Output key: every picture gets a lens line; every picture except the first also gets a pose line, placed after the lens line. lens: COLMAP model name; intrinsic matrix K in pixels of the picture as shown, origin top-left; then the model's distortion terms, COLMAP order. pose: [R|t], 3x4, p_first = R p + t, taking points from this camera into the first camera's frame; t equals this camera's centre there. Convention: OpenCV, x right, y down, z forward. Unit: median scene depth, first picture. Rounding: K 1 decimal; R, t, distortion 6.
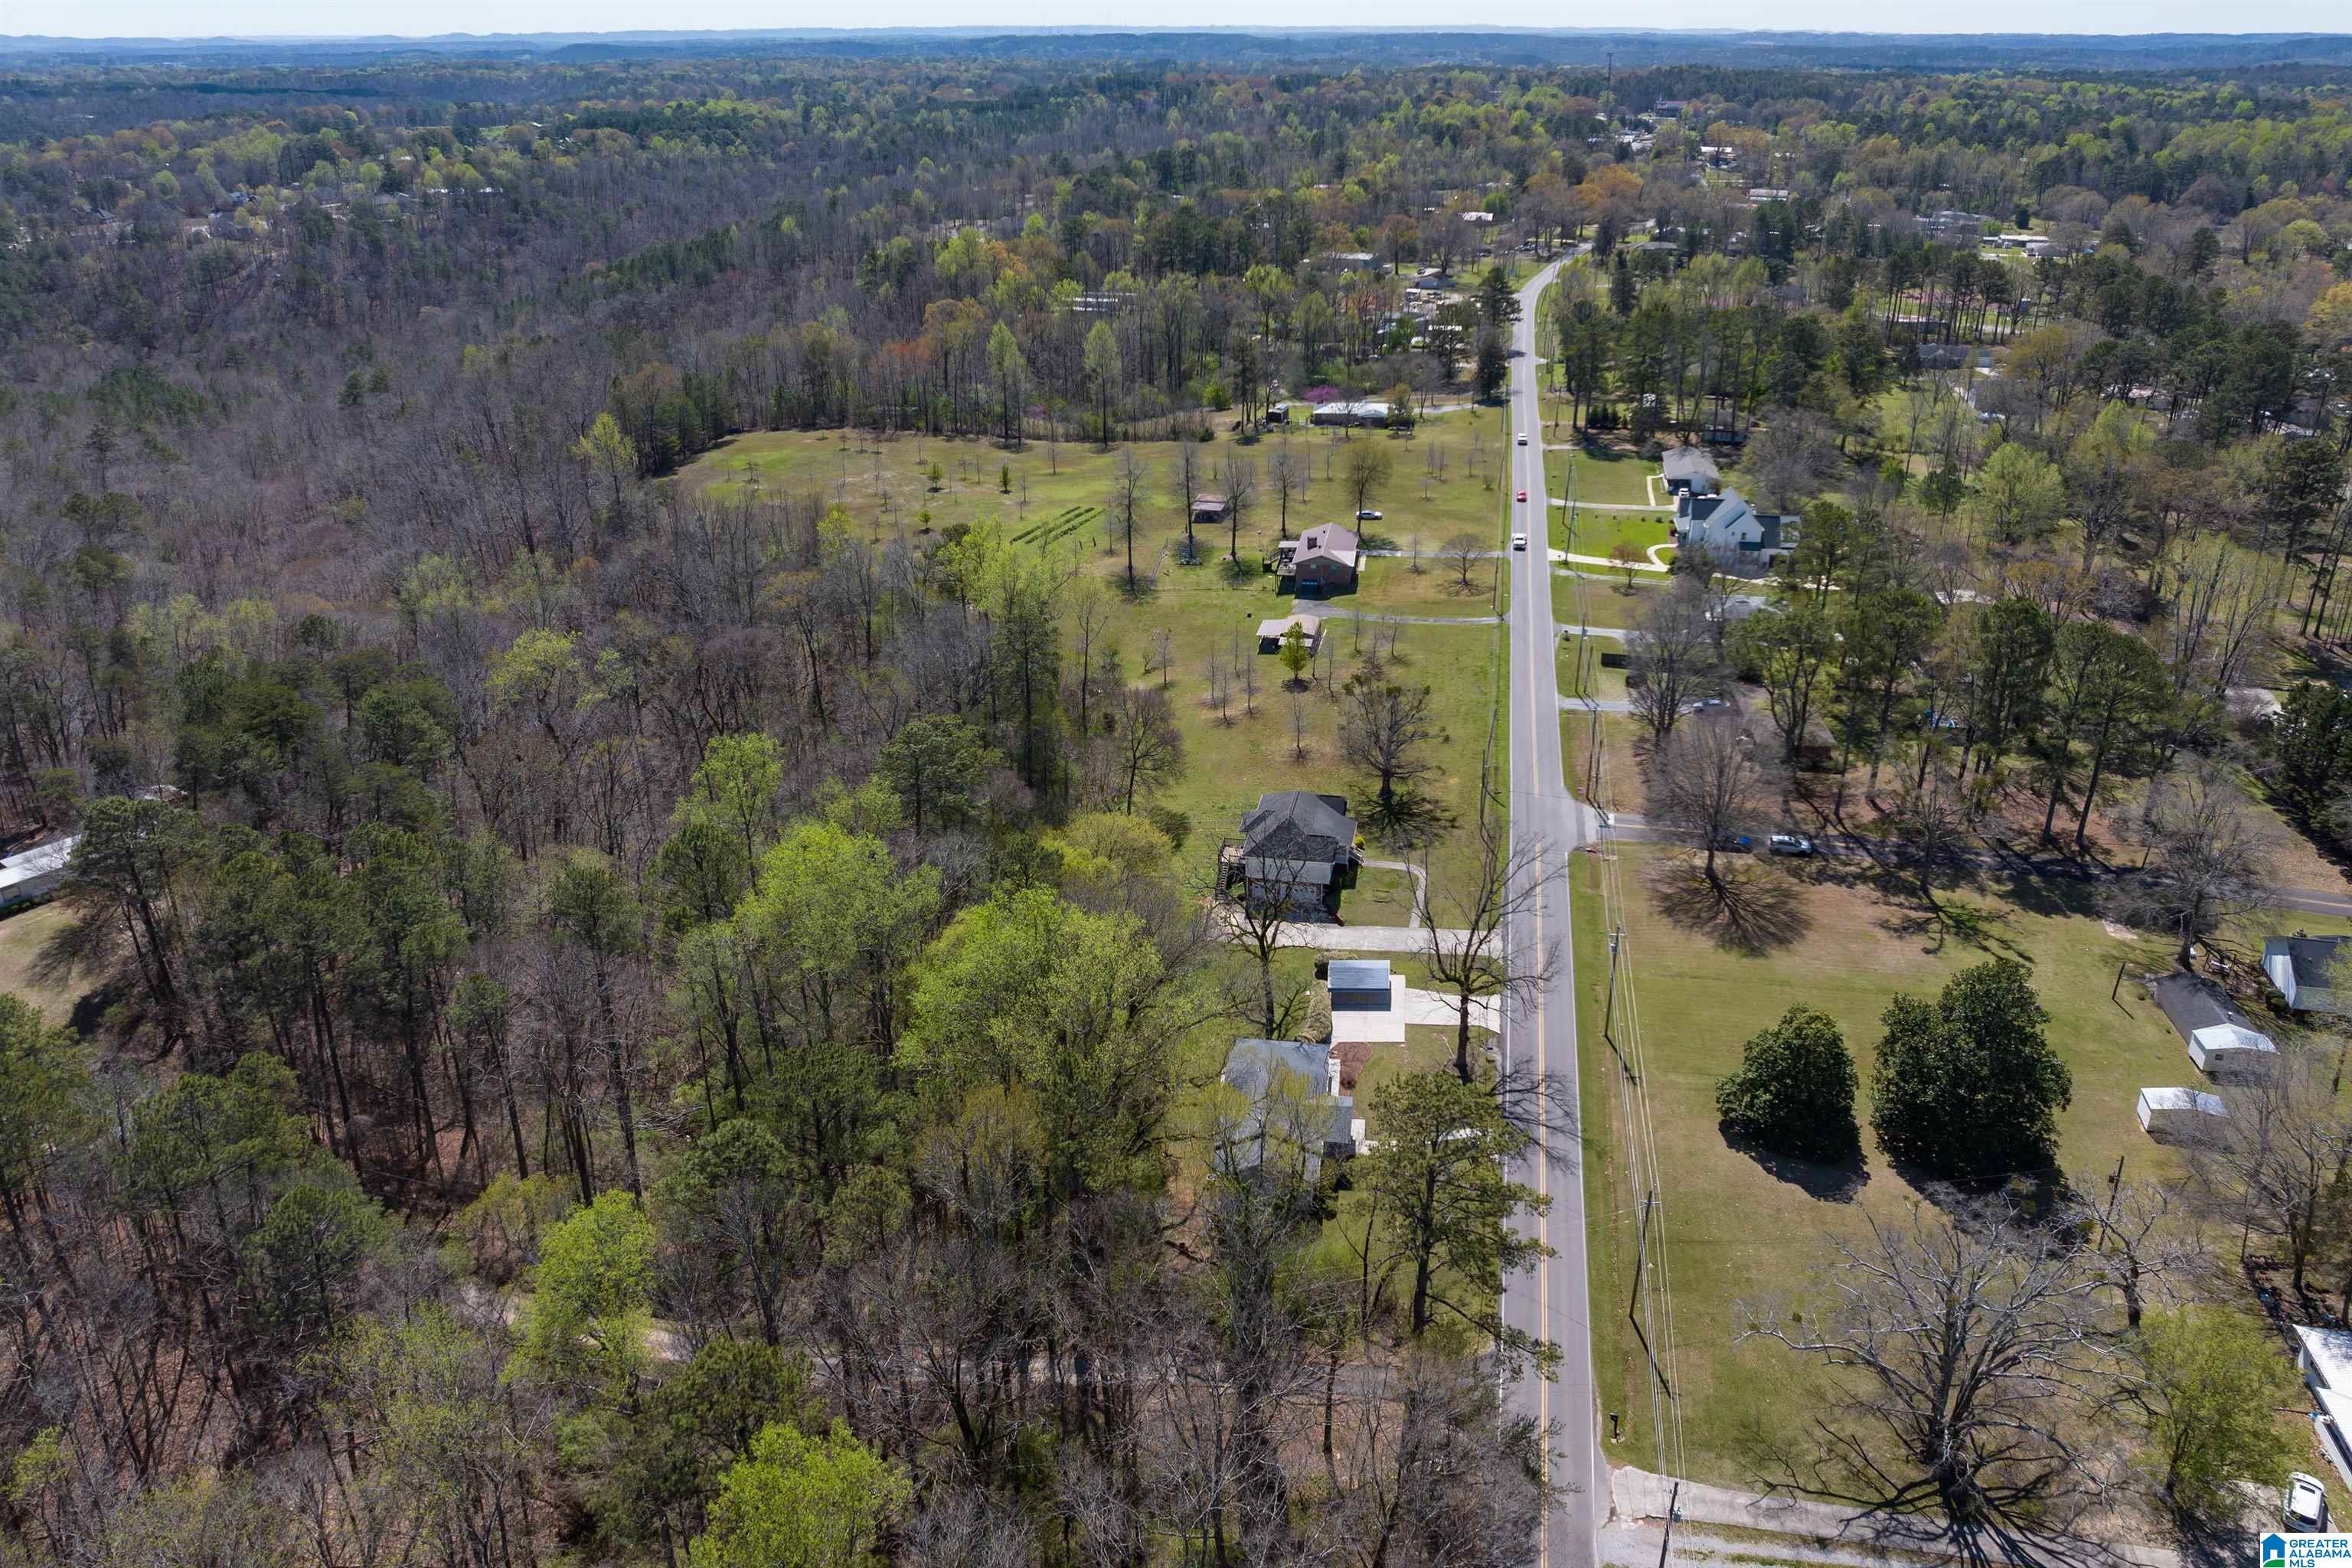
lens RADIAL K [[1640.5, 0, 1187.0], [0, 1640.5, 782.9], [0, 0, 1]] dist [-0.033455, -0.005060]
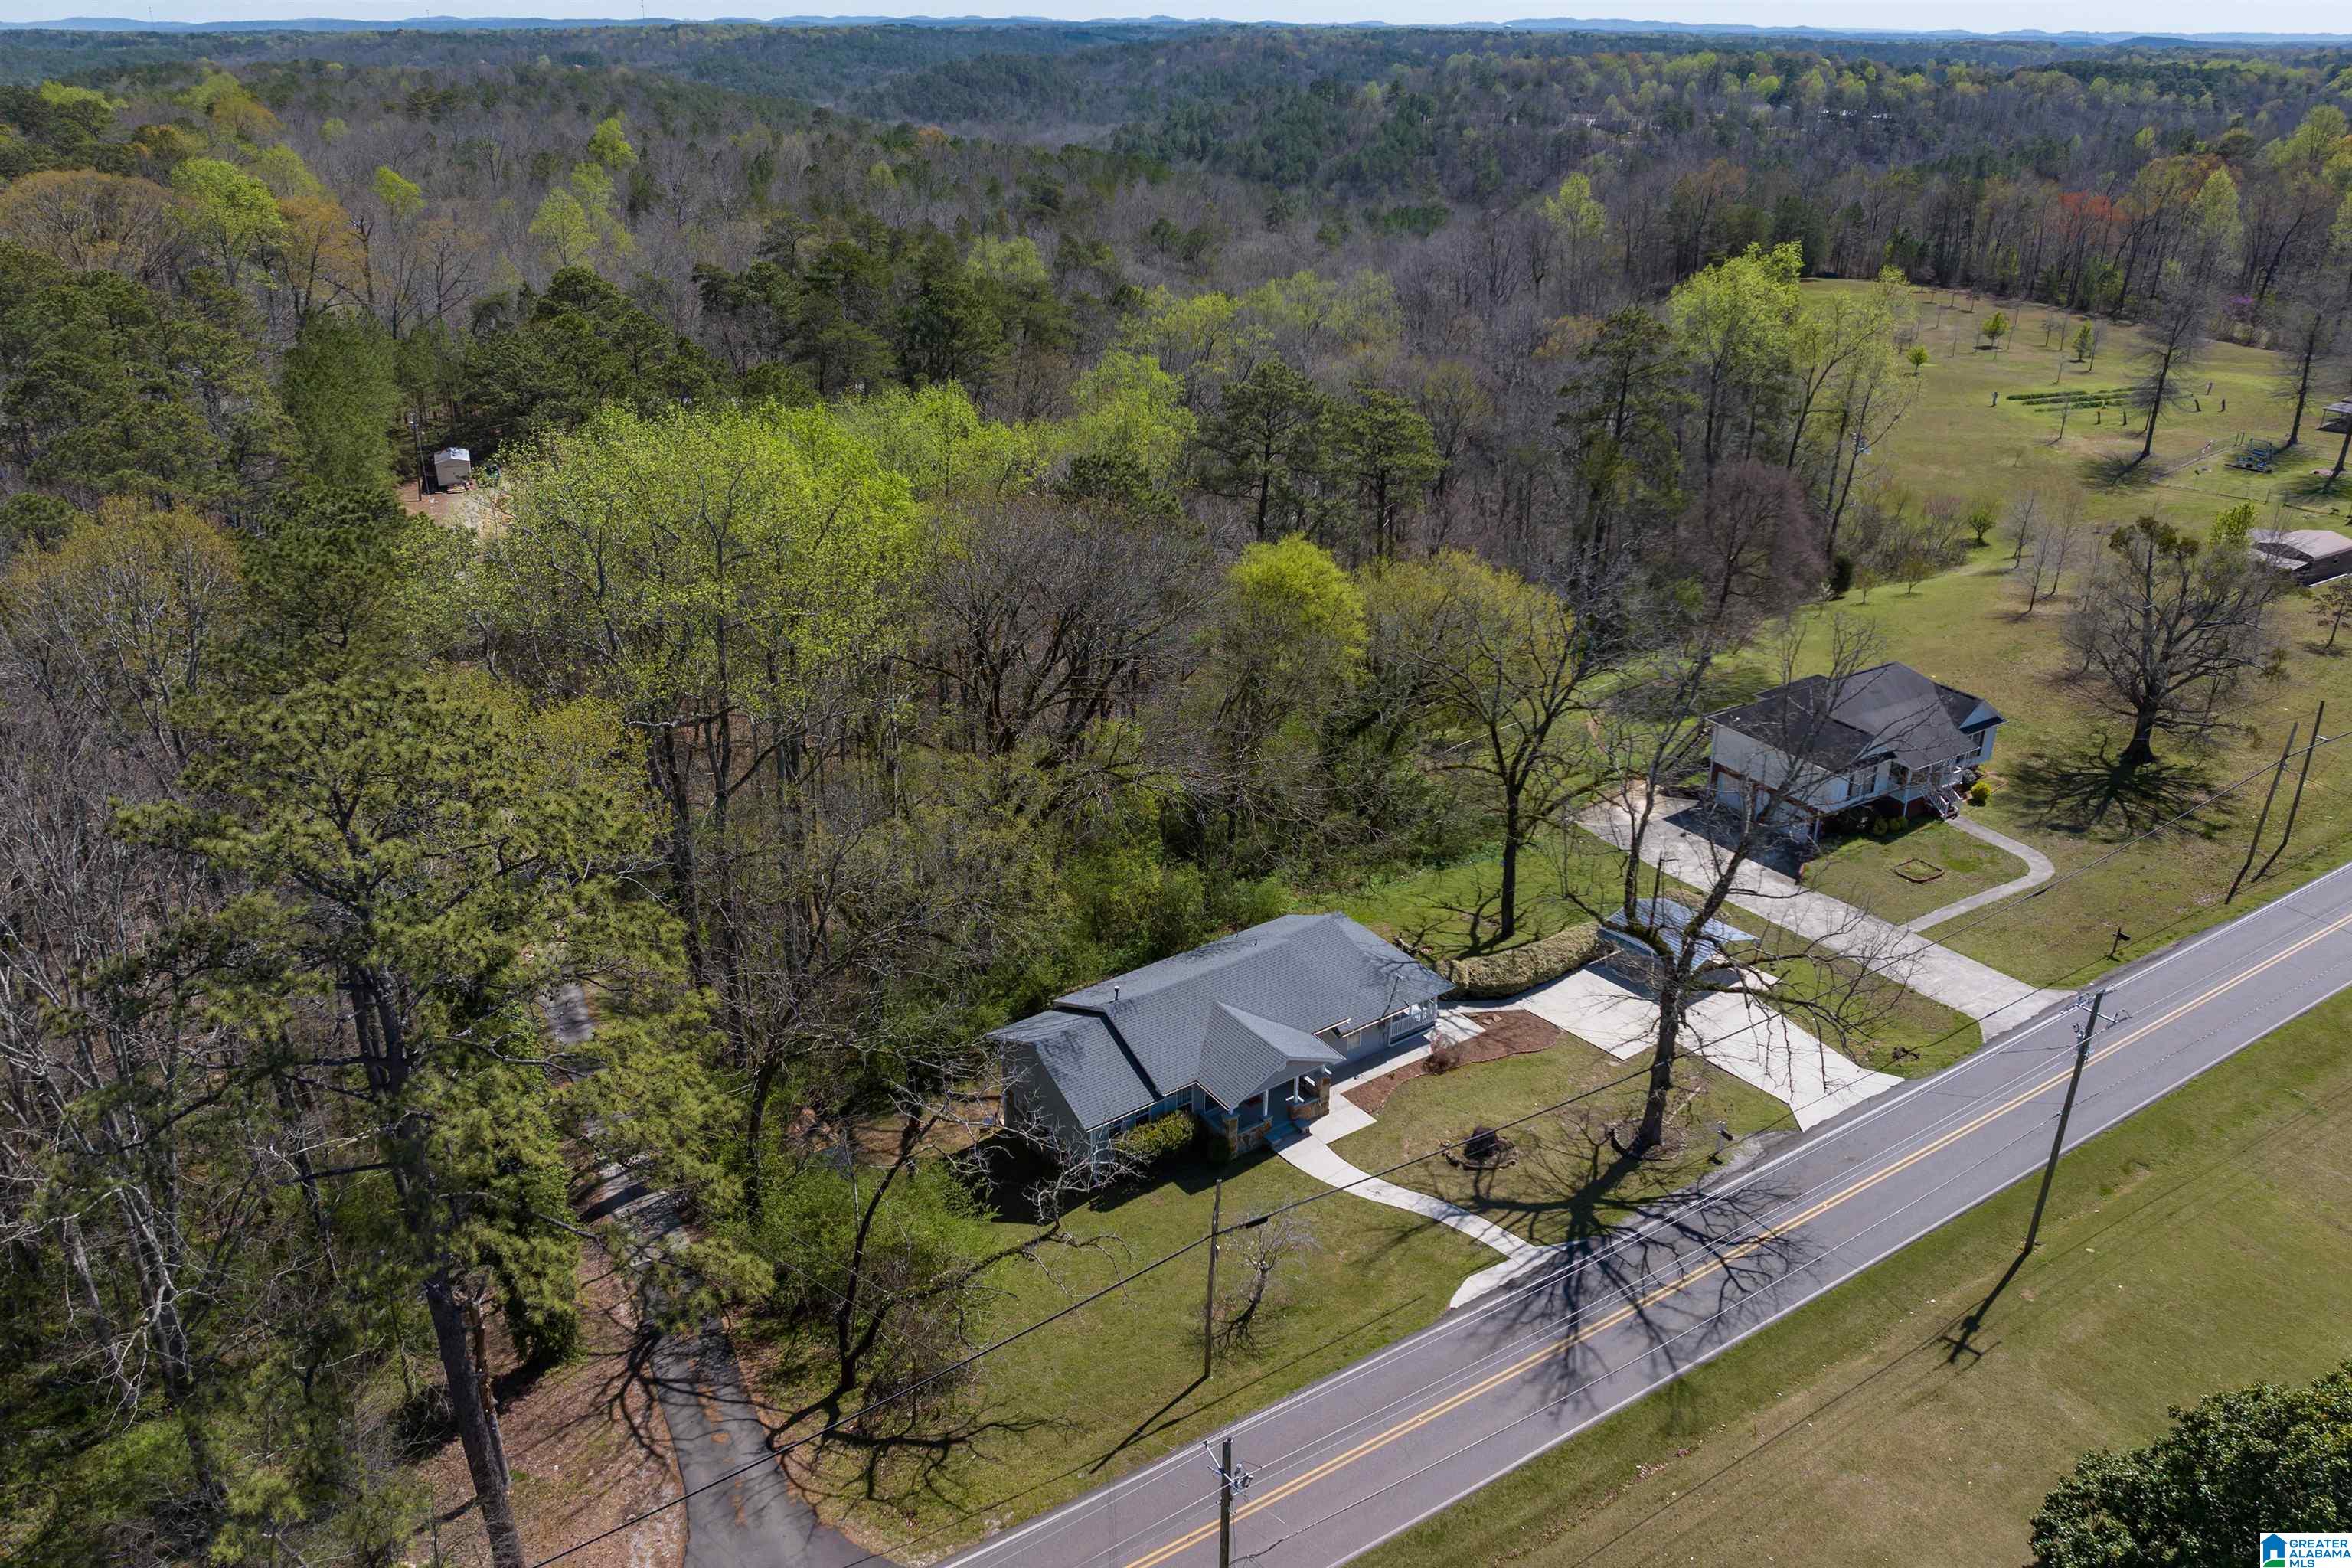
lens RADIAL K [[1640.5, 0, 1187.0], [0, 1640.5, 782.9], [0, 0, 1]] dist [-0.033455, -0.005060]
pose [[0.670096, 0.318609, -0.670418, 0.301034], [-0.318093, 0.939316, 0.128460, 0.050647], [0.670663, 0.127175, 0.730779, 0.469944]]
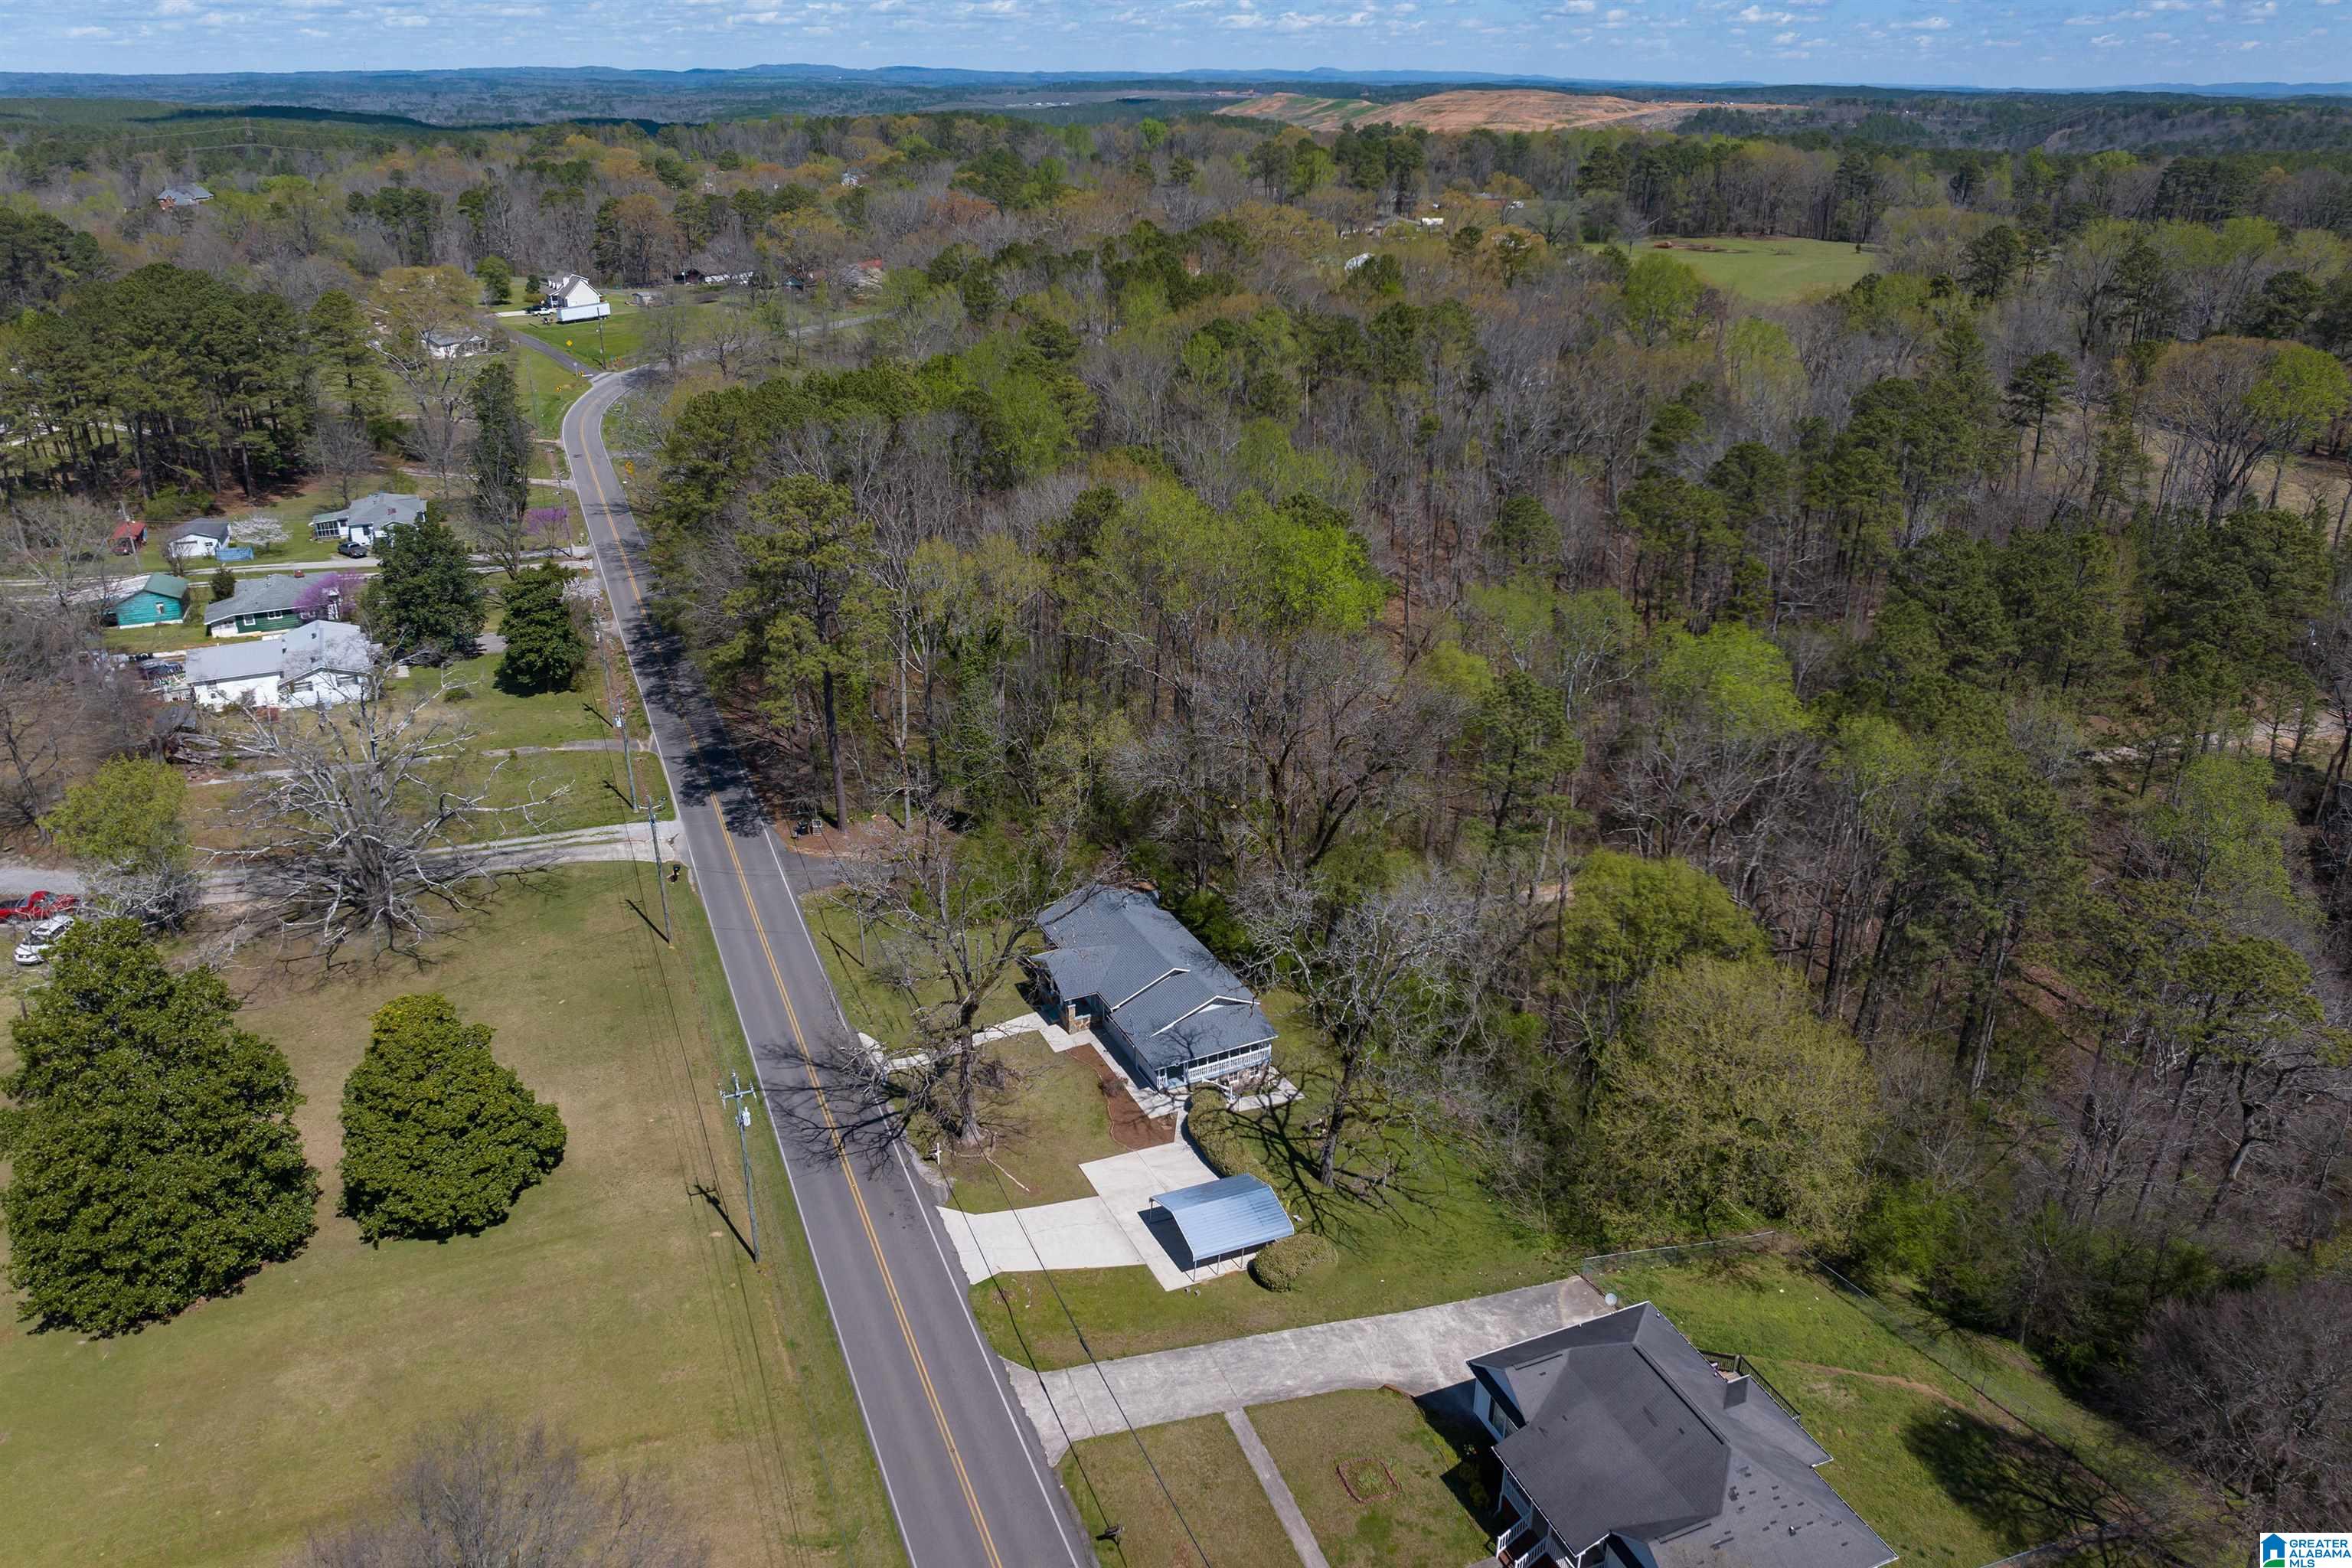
lens RADIAL K [[1649.9, 0, 1183.9], [0, 1649.9, 718.1], [0, 0, 1]] dist [-0.036043, -0.000879]
pose [[-0.838813, 0.200605, -0.506113, 0.326661], [-0.227747, 0.715086, 0.660896, -0.326189], [0.494493, 0.669634, -0.554136, 1.080759]]
